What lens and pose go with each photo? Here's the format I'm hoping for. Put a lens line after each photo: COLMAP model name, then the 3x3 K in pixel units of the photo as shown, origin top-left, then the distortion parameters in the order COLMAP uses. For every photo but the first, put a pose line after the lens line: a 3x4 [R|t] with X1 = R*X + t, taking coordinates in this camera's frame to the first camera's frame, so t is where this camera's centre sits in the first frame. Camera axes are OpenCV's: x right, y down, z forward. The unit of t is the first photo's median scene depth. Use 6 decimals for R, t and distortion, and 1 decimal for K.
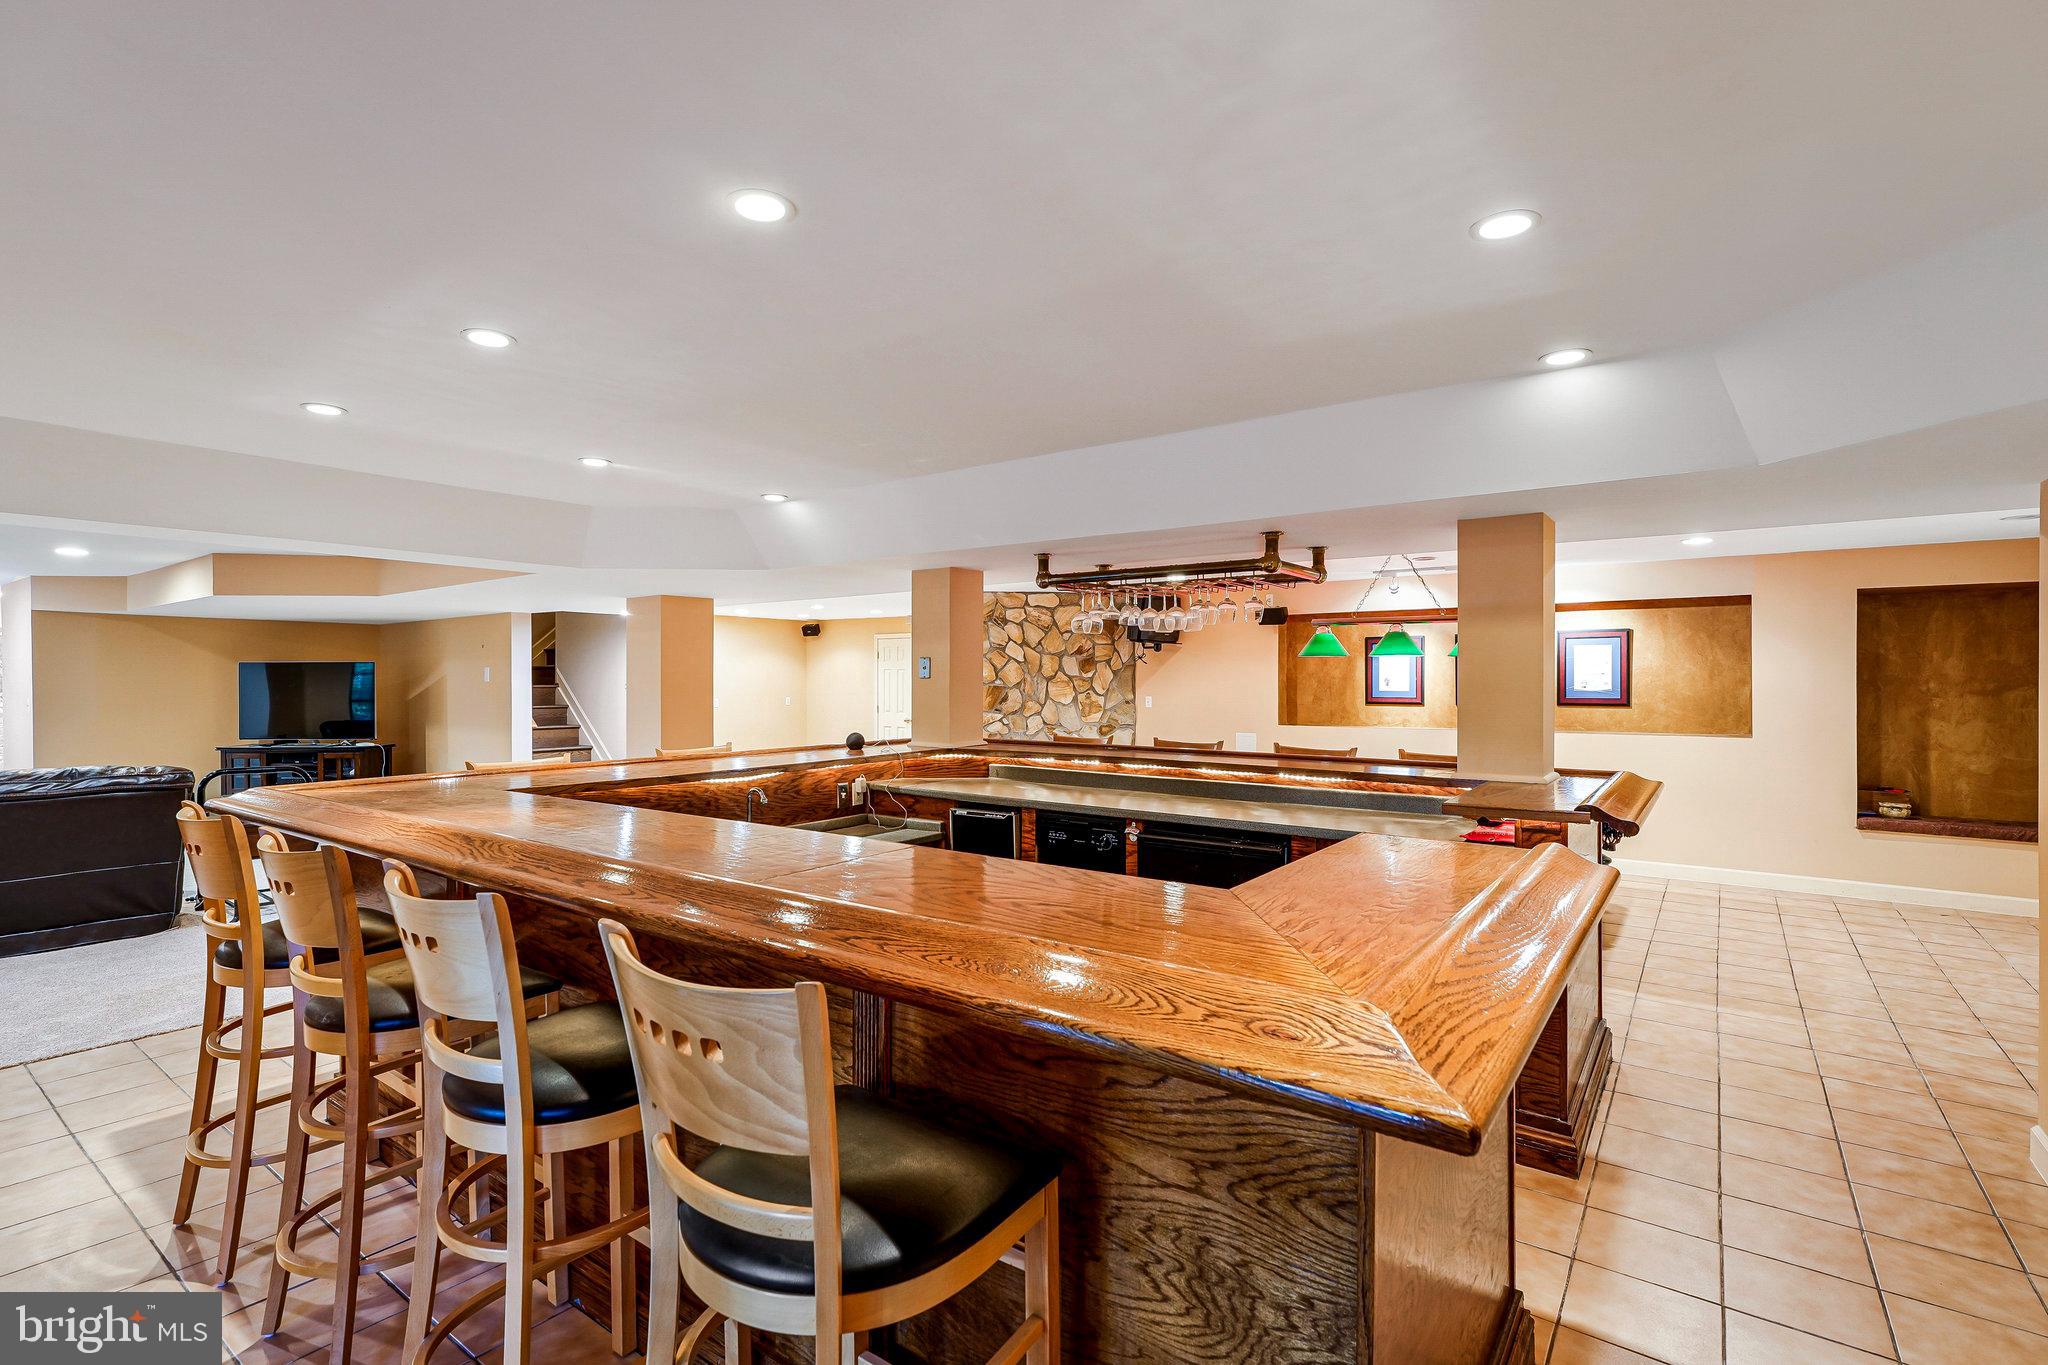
lens RADIAL K [[955.5, 0, 1015.4], [0, 955.5, 679.7], [0, 0, 1]] dist [0.001631, 0.000109]
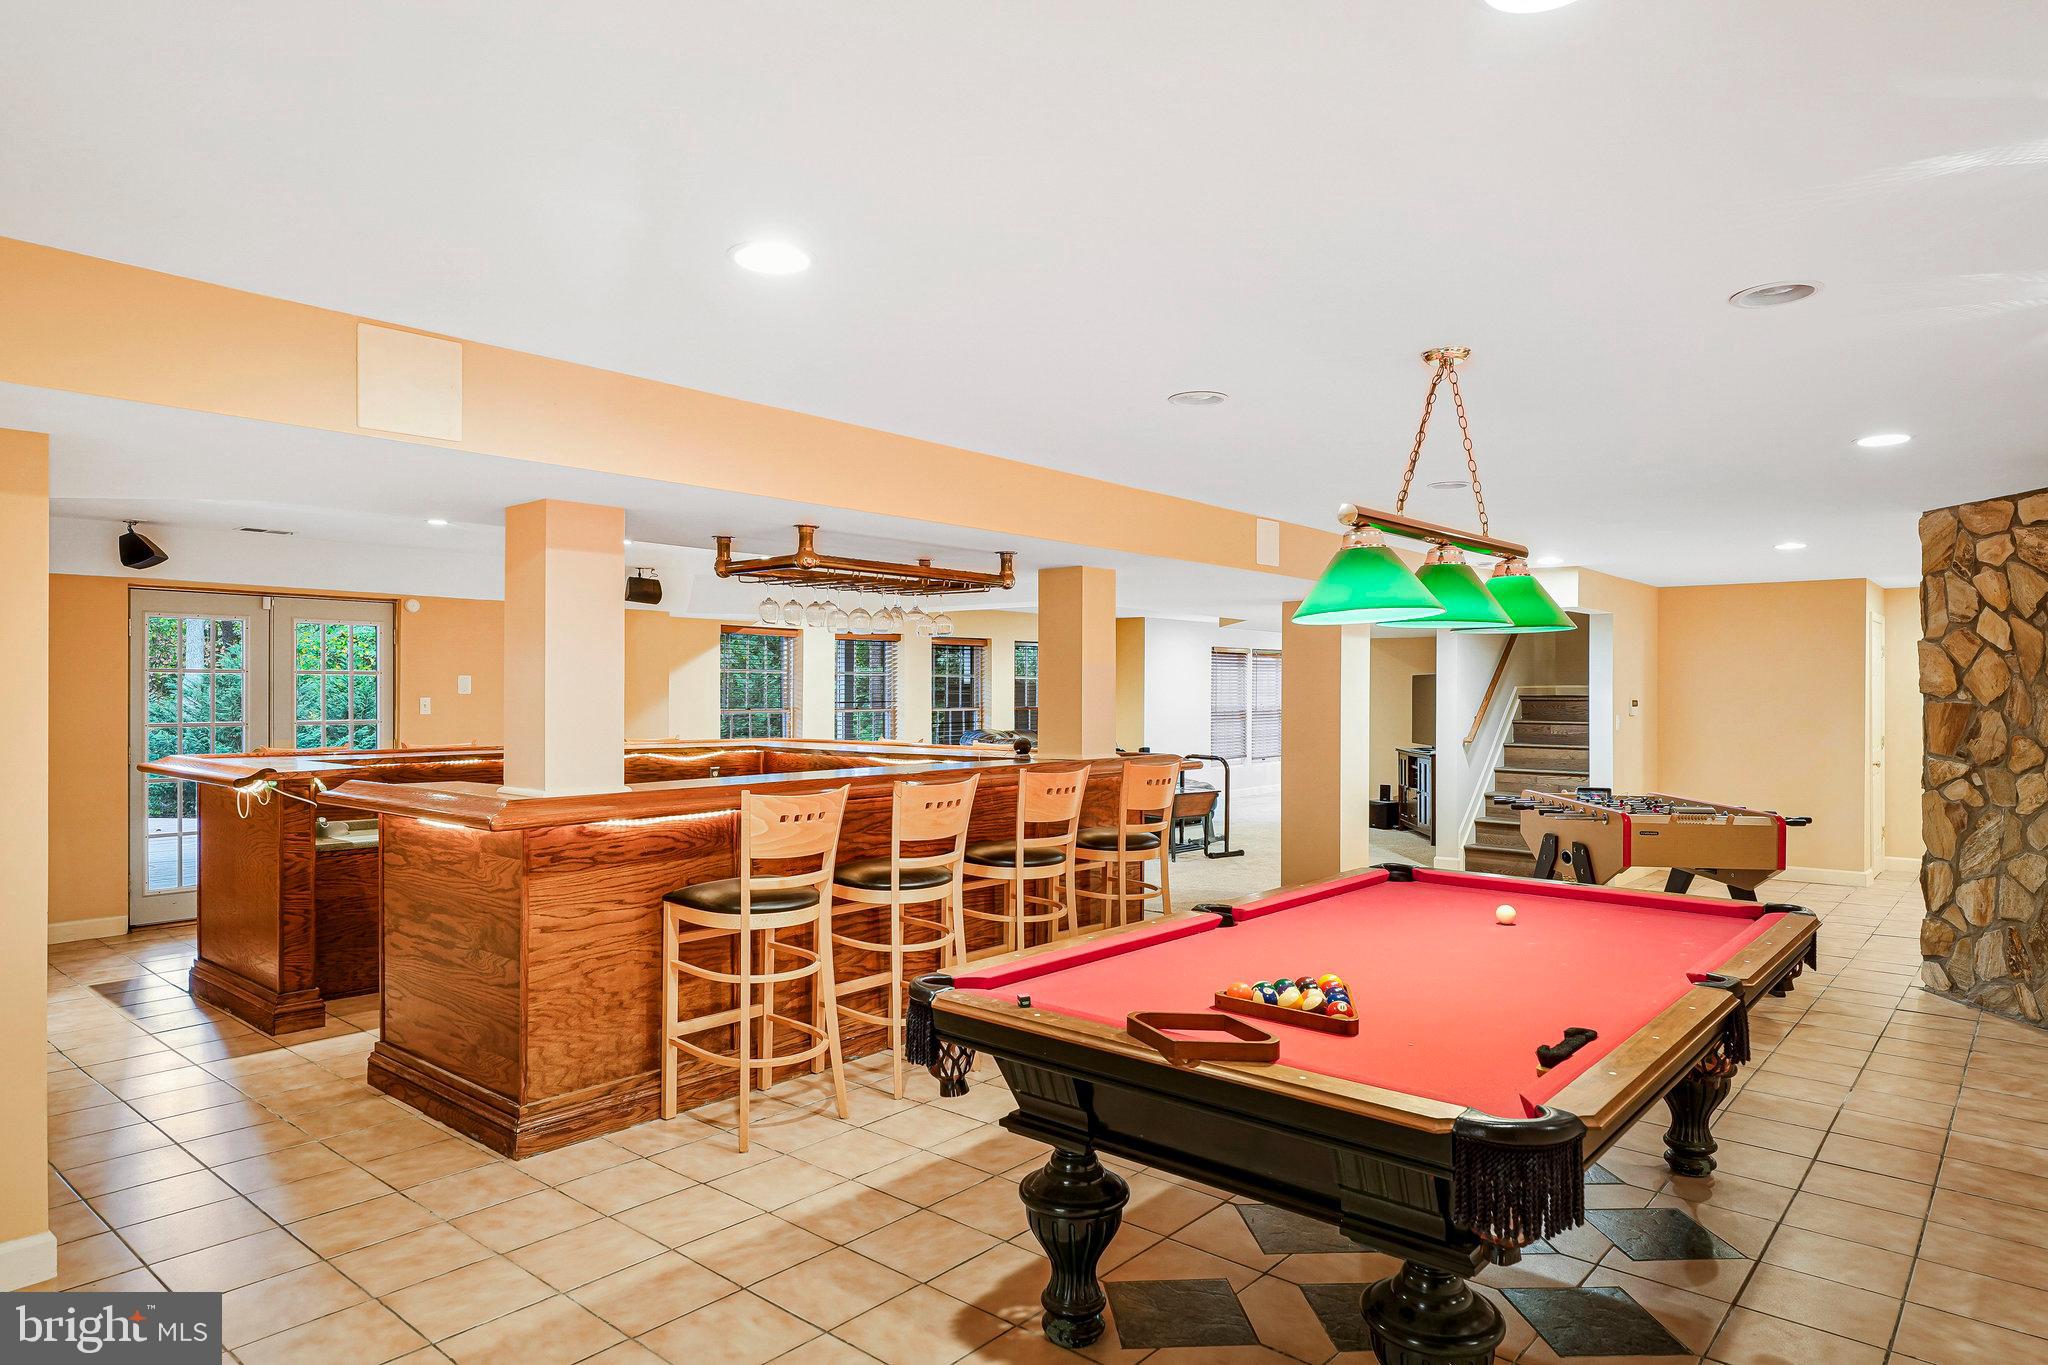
lens RADIAL K [[1218.8, 0, 1018.5], [0, 1218.8, 685.1], [0, 0, 1]] dist [0.002225, 0.000432]
pose [[-0.083510, -0.003068, -0.996502, 0.622608], [-0.004599, 0.999986, -0.002693, 0.001047], [0.996496, 0.004358, -0.083523, 0.583494]]
